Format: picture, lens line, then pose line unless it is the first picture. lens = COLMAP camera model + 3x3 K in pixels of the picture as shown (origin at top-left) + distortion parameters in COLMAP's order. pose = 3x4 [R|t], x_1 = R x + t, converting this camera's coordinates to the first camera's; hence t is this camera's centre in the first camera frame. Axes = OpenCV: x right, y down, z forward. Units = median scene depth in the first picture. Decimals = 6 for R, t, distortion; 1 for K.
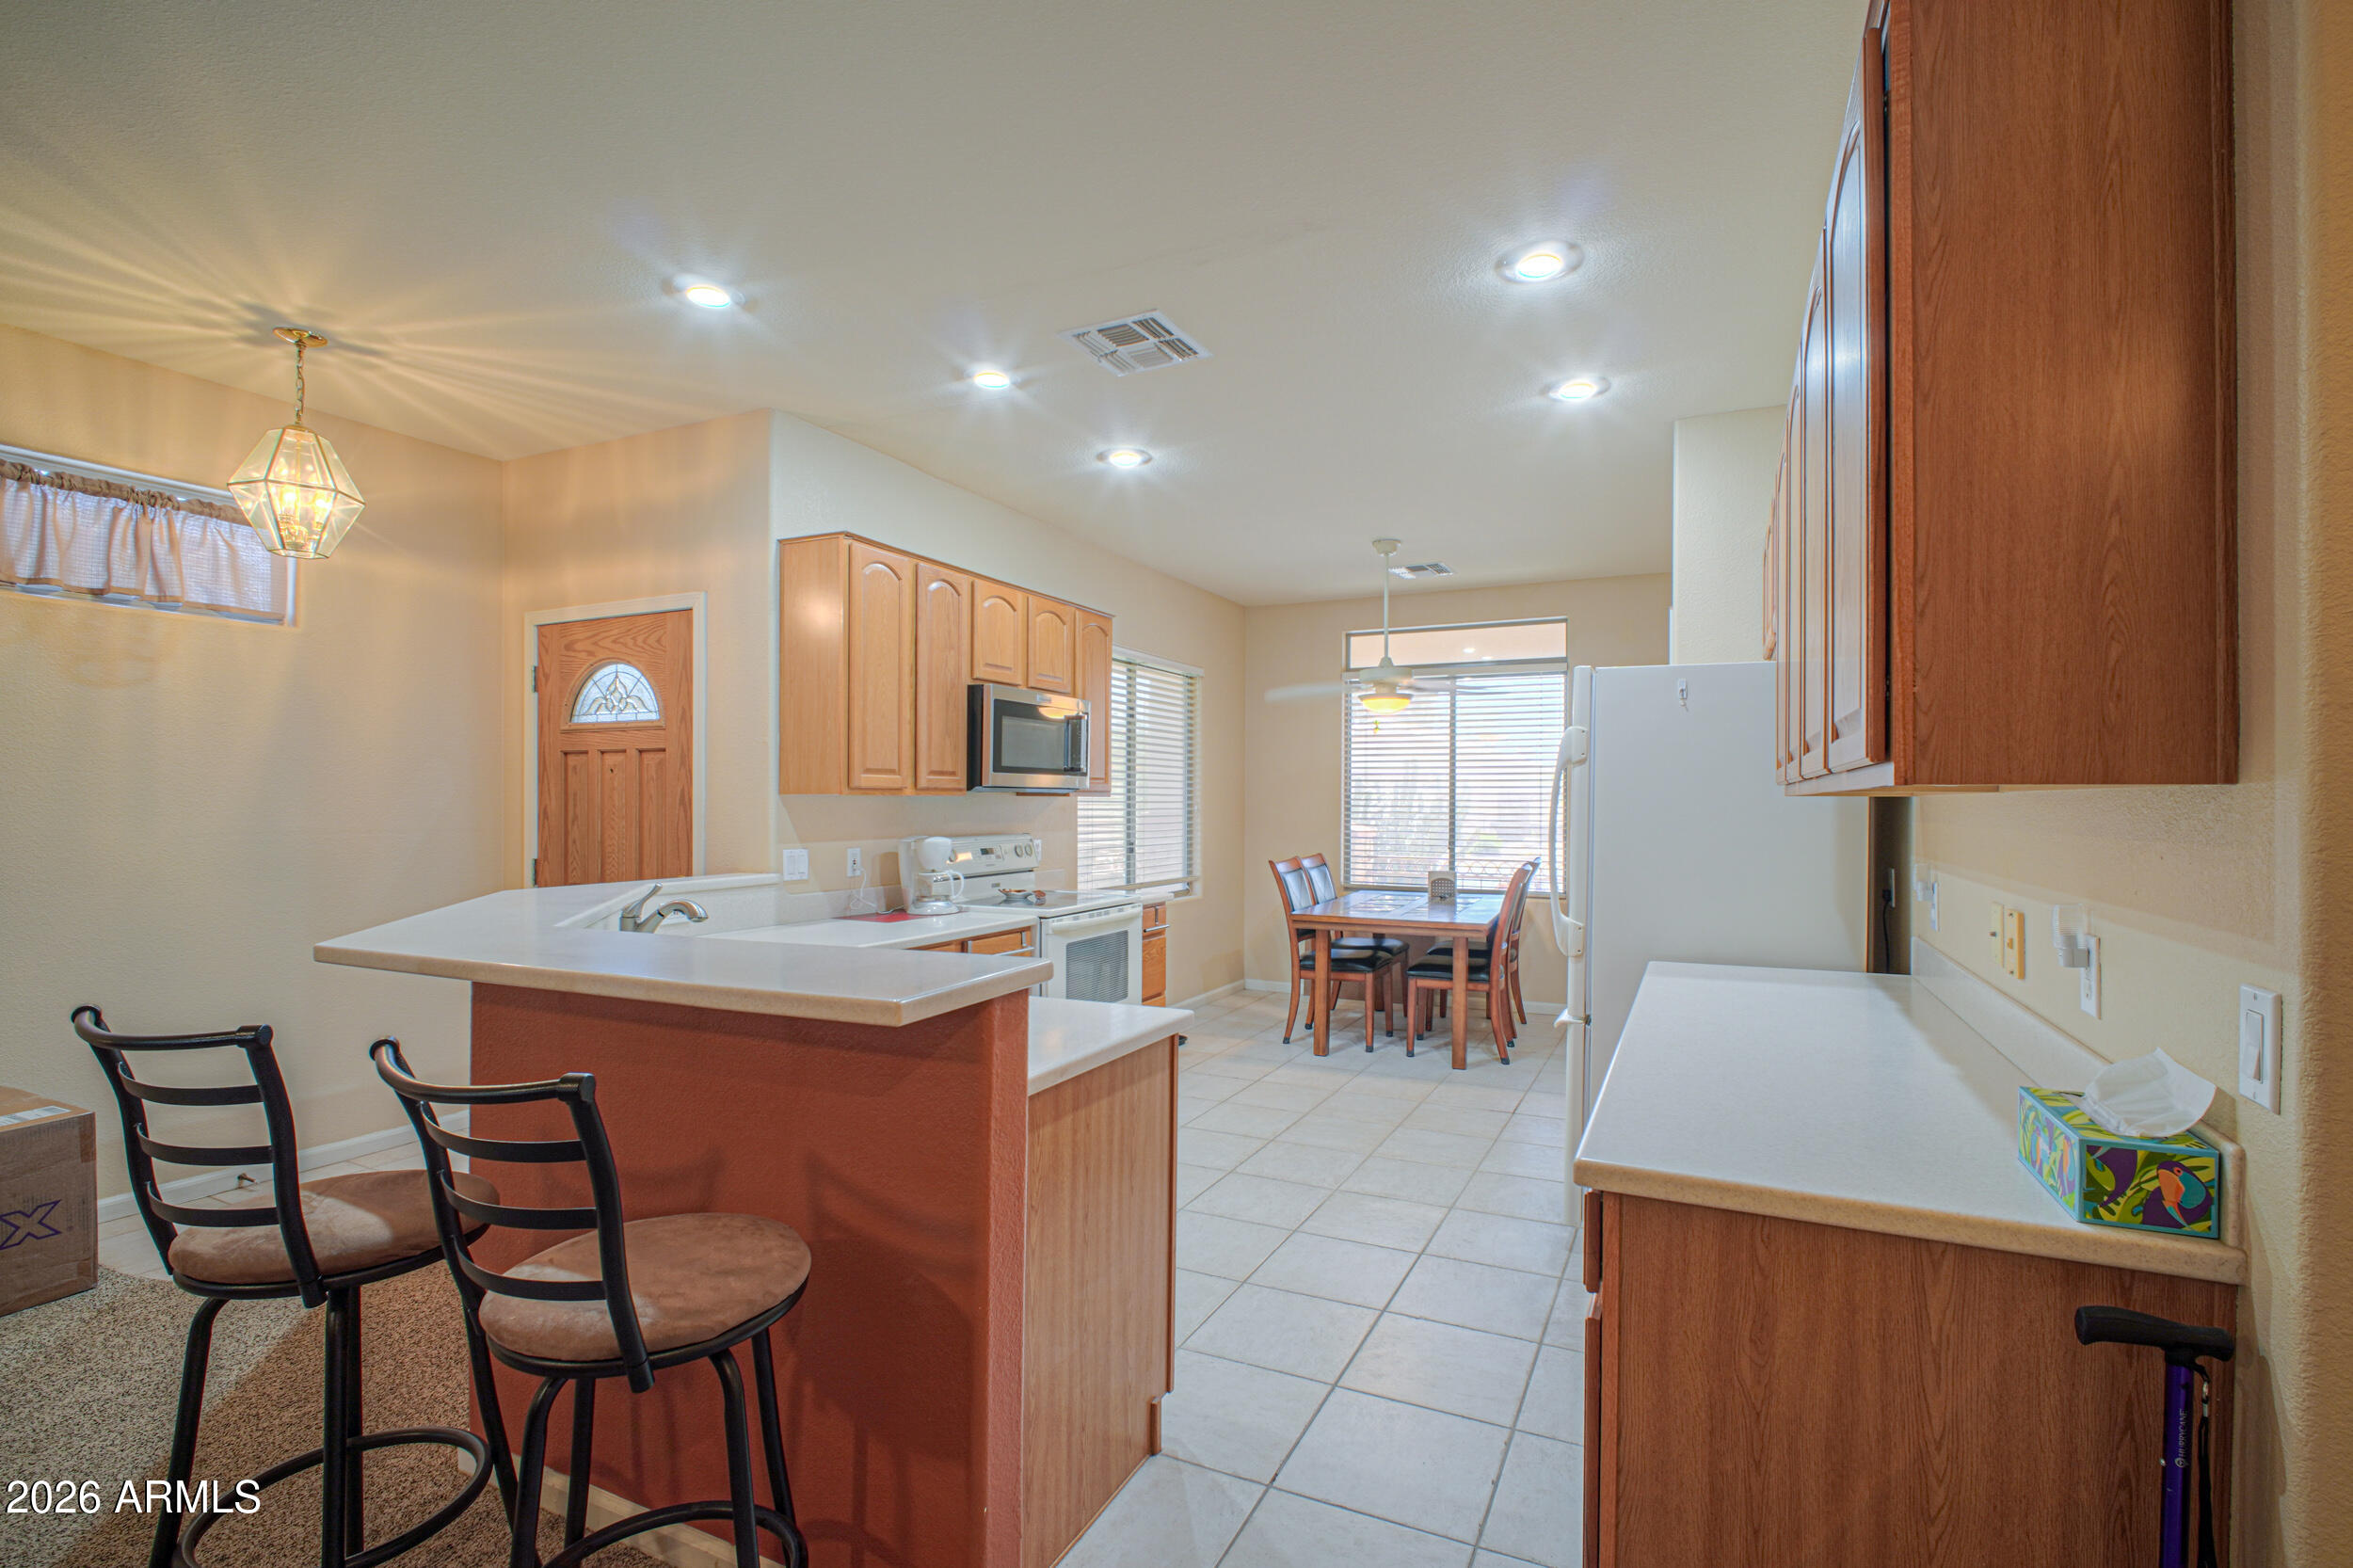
lens RADIAL K [[1101.5, 0, 1172.8], [0, 1101.5, 793.1], [0, 0, 1]] dist [0.004007, -0.000922]
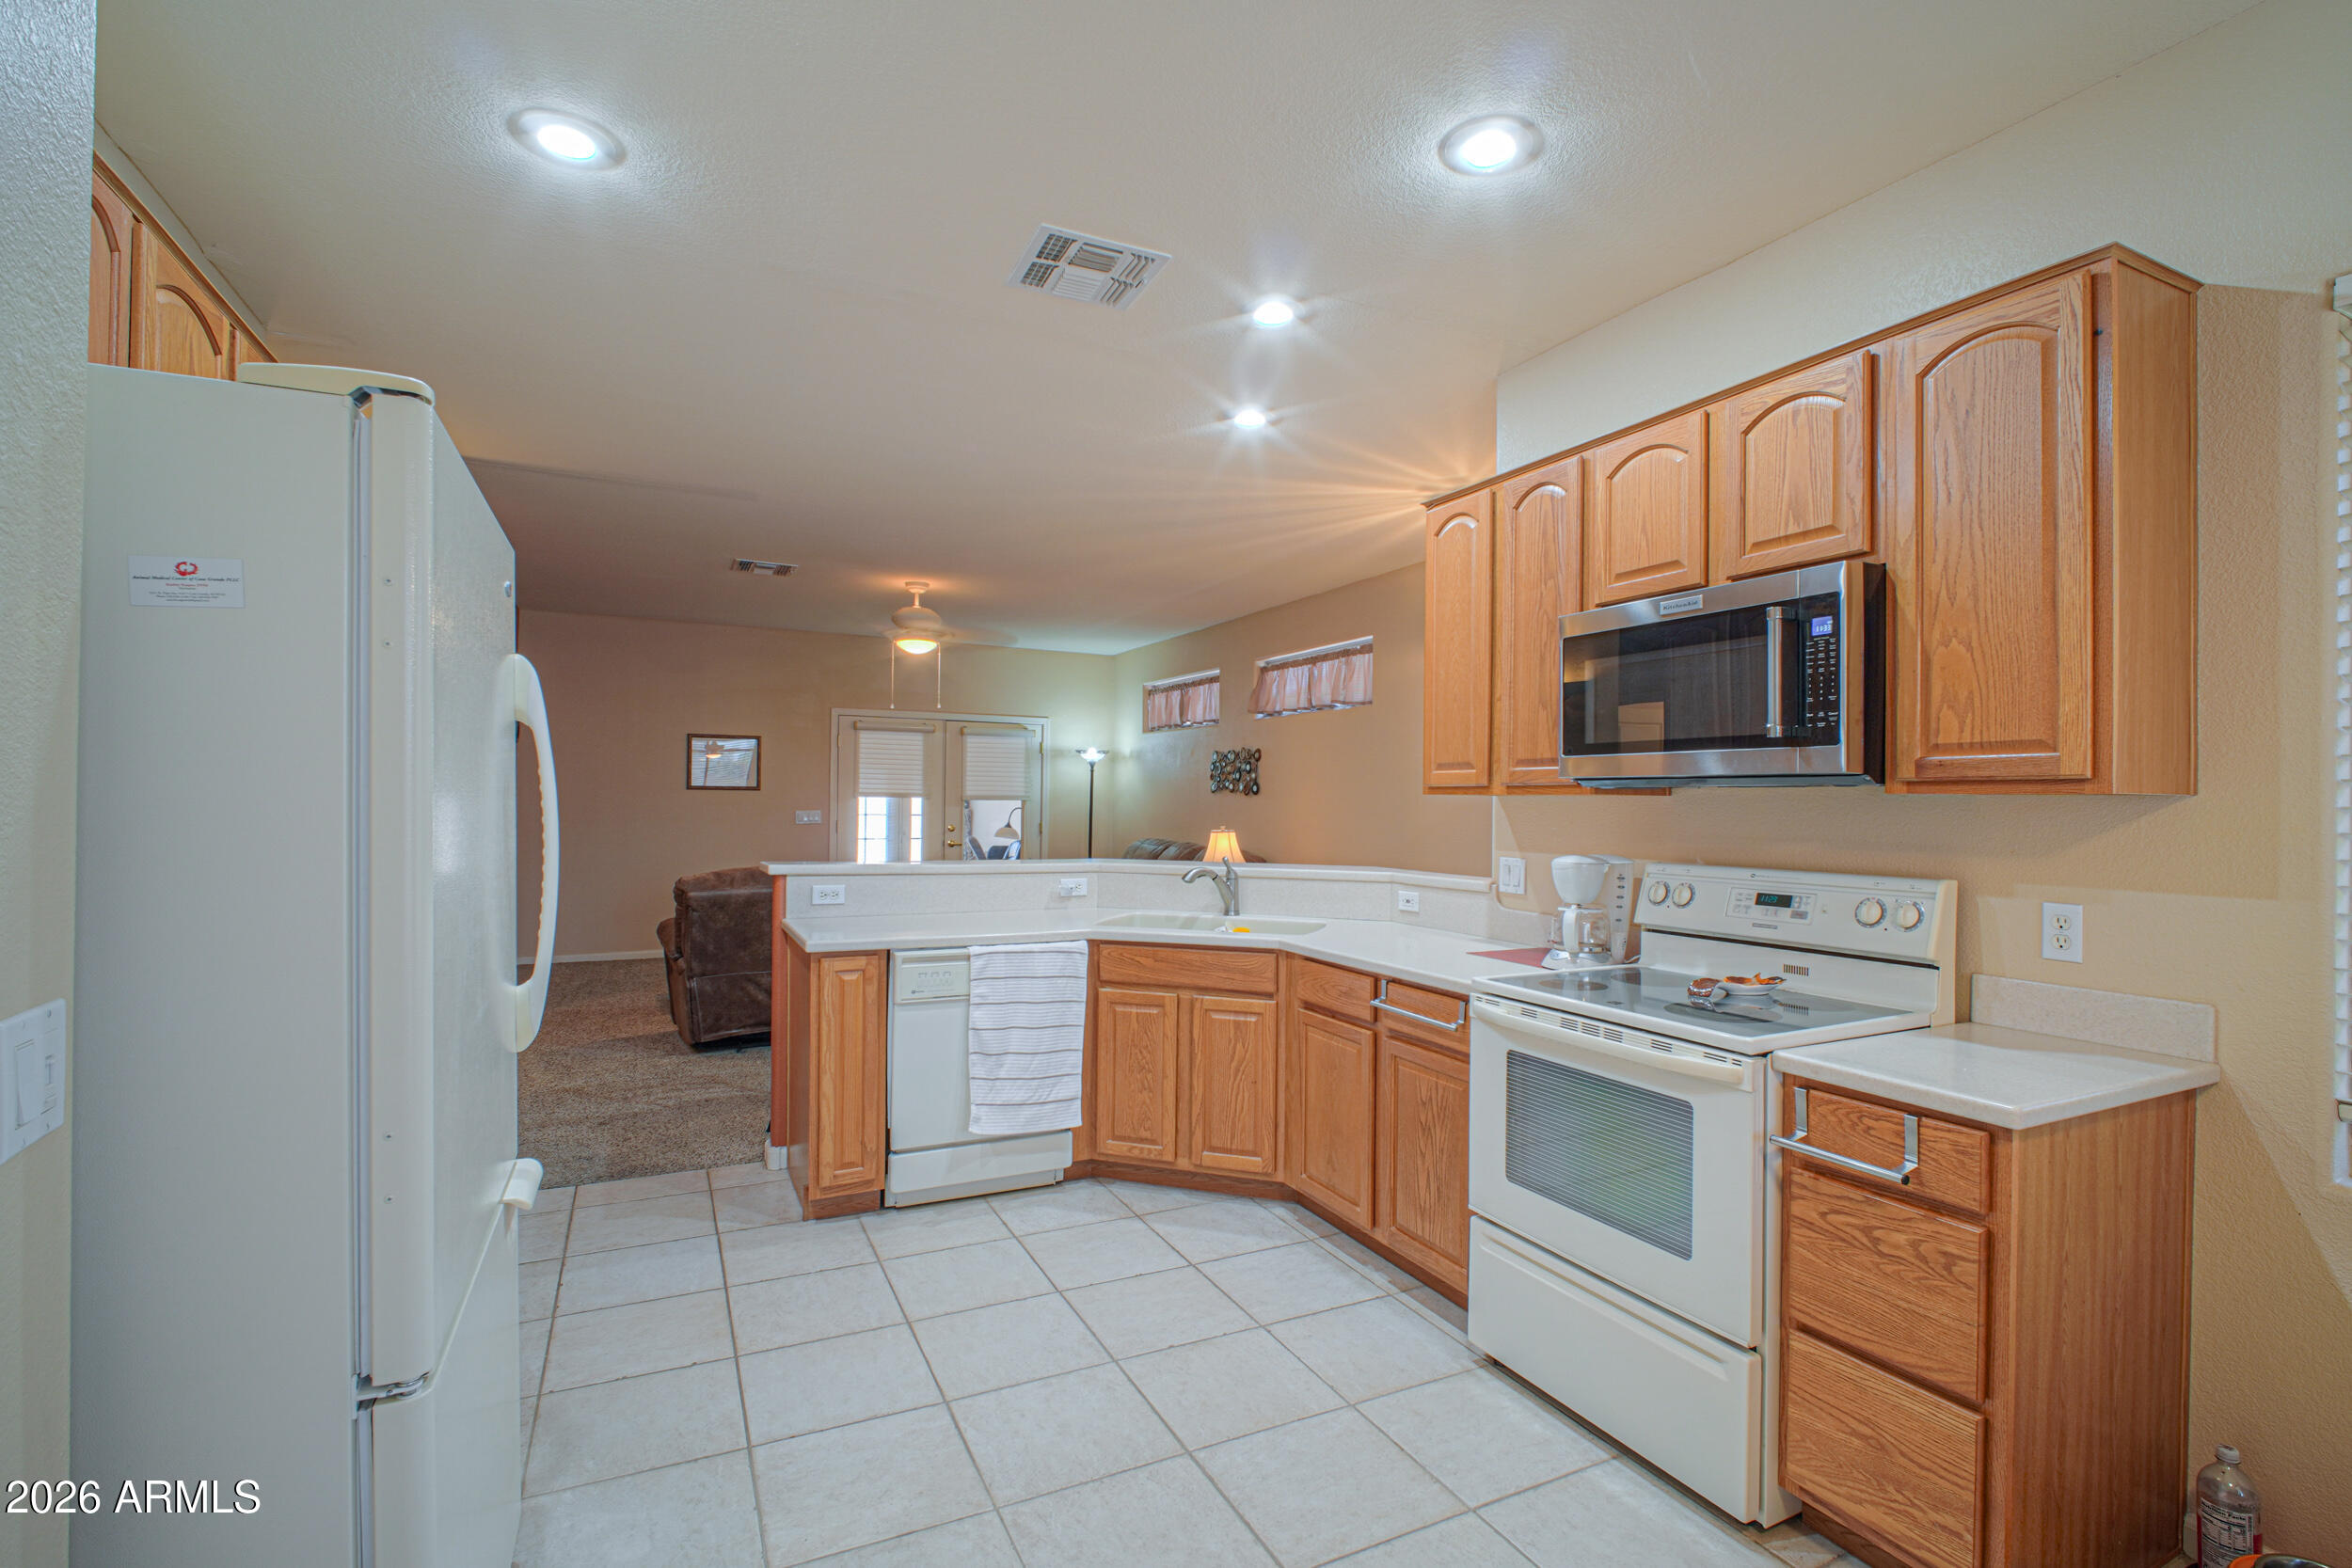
lens RADIAL K [[1101.0, 0, 1243.0], [0, 1101.0, 796.0], [0, 0, 1]] dist [0.004007, -0.000922]
pose [[-0.585494, -0.013064, -0.810572, 0.469150], [-0.005223, 0.999910, -0.012343, 0.013021], [0.810660, -0.002993, -0.585509, 1.274630]]
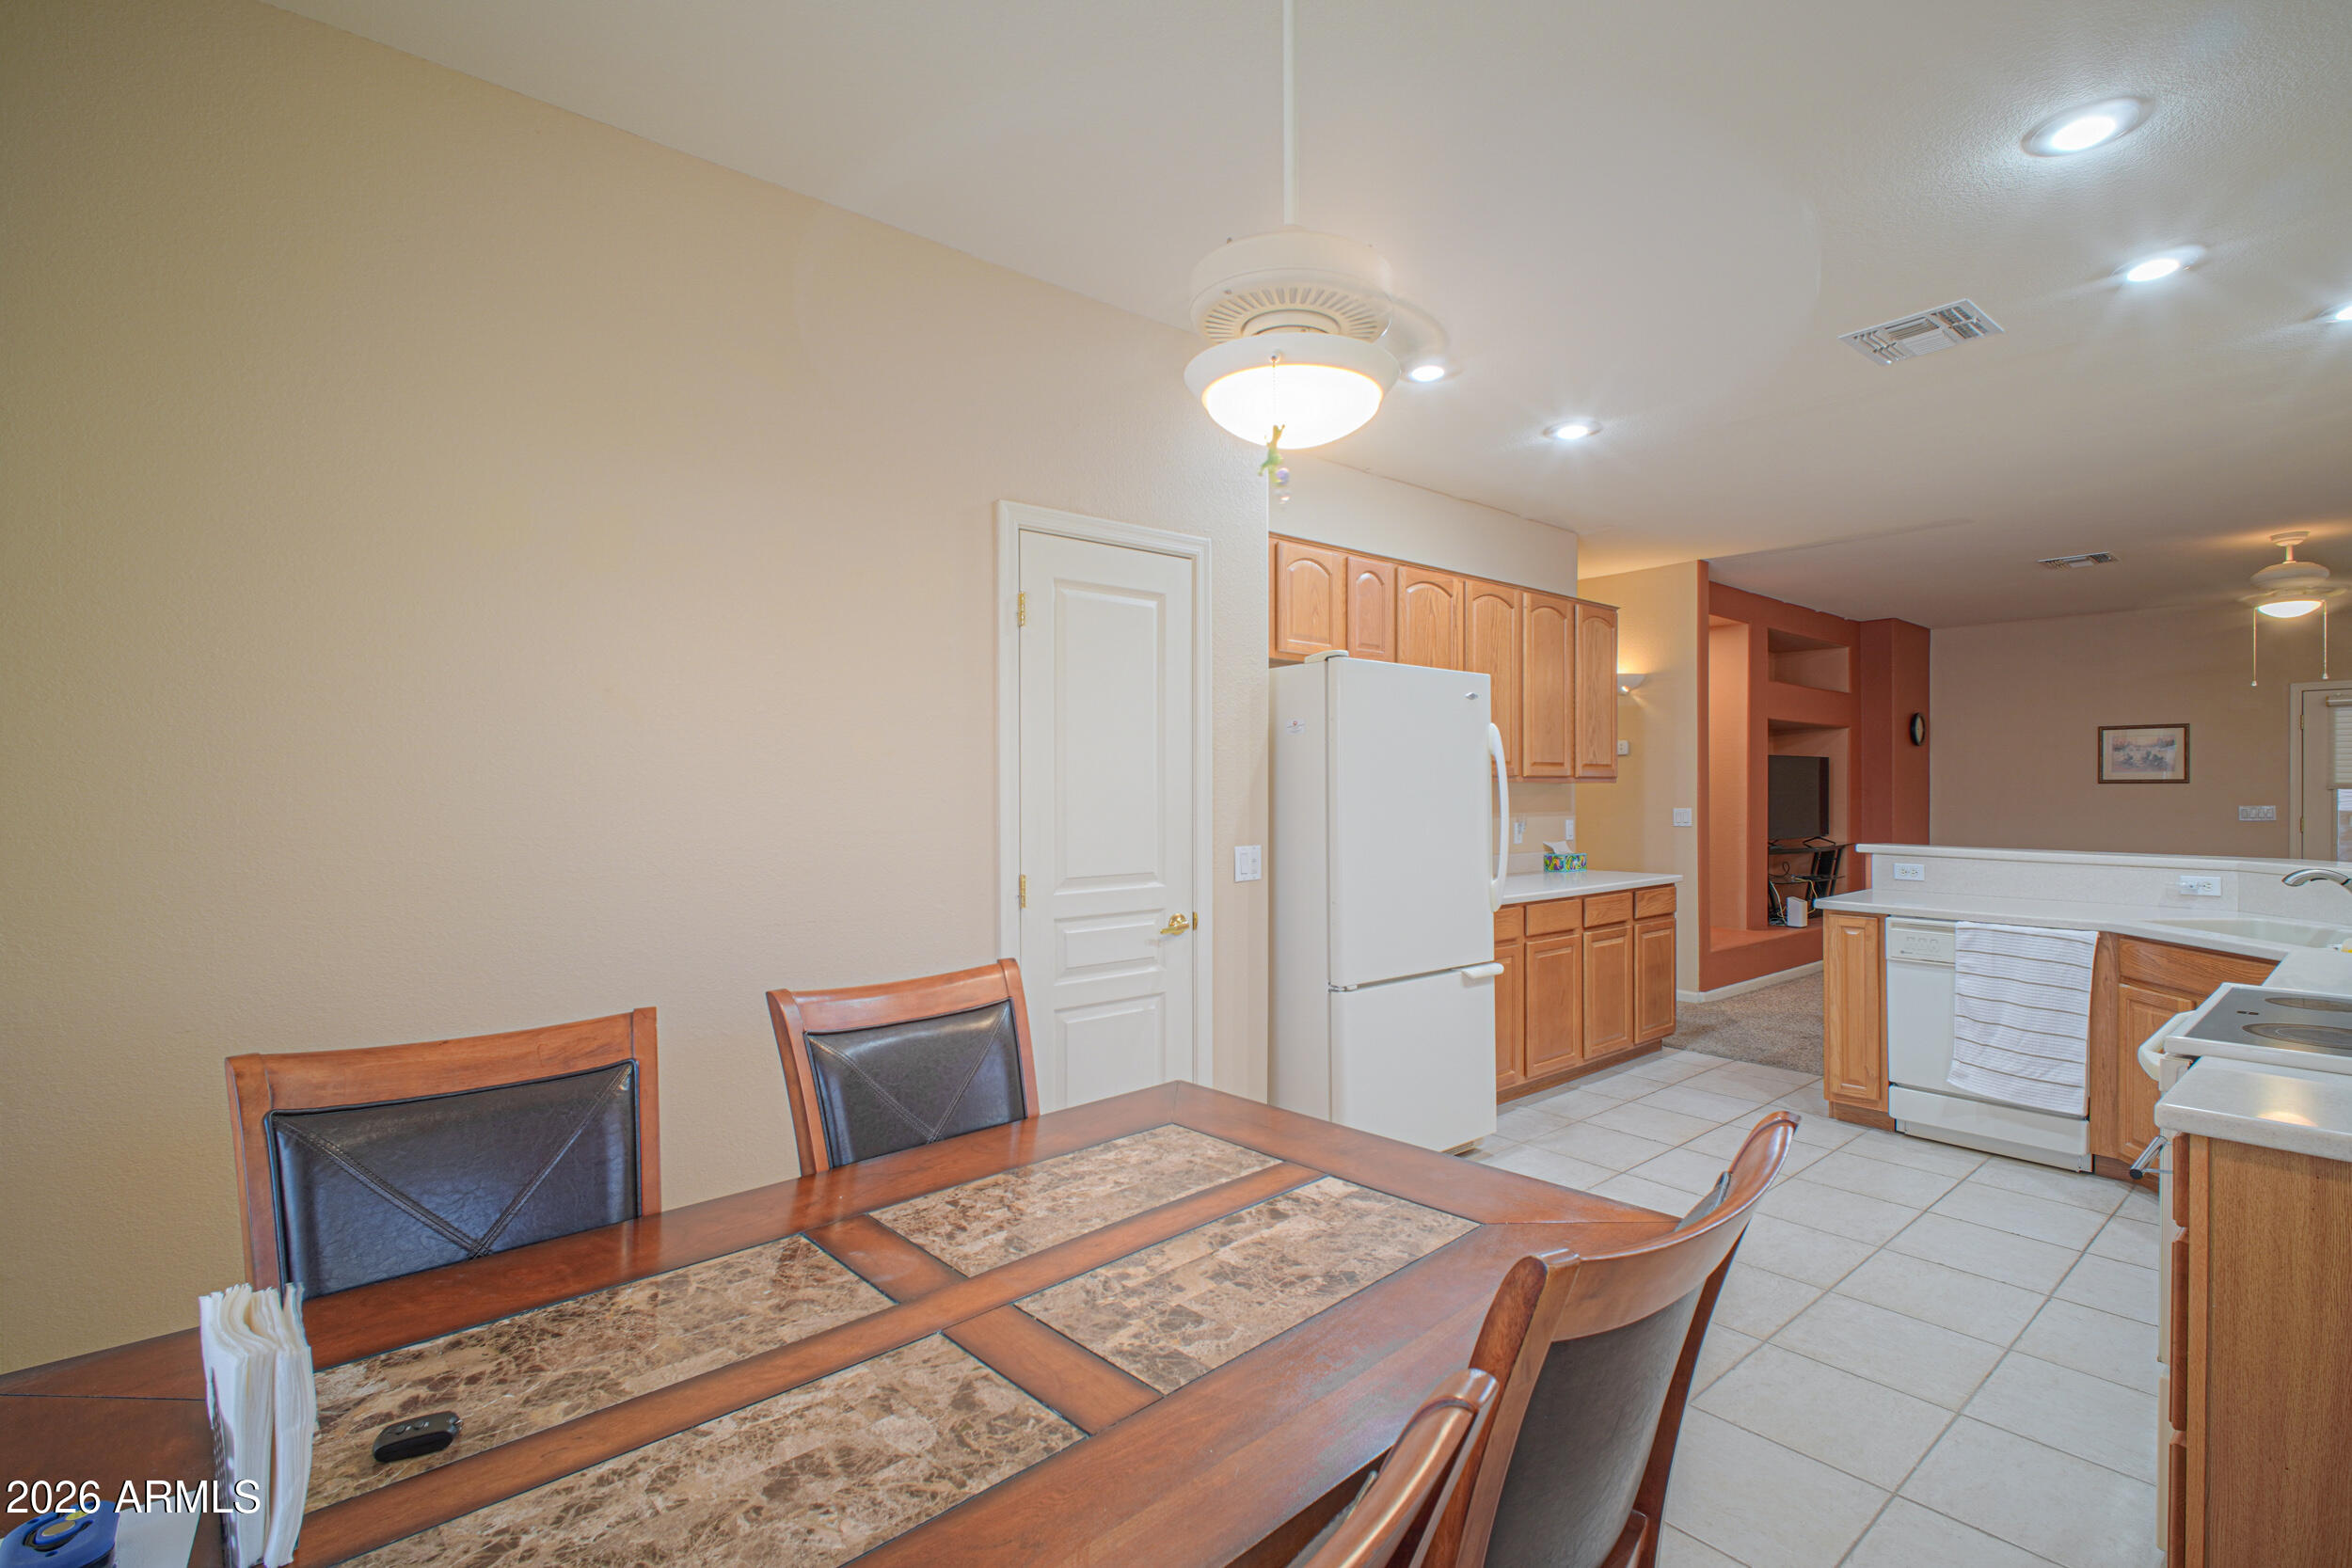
lens RADIAL K [[1101.0, 0, 1193.9], [0, 1101.0, 799.2], [0, 0, 1]] dist [0.004007, -0.000922]
pose [[-0.919449, -0.005339, 0.393173, 0.131621], [-0.005485, 0.999985, 0.000752, 0.017444], [-0.393171, -0.001465, -0.919464, 1.750501]]
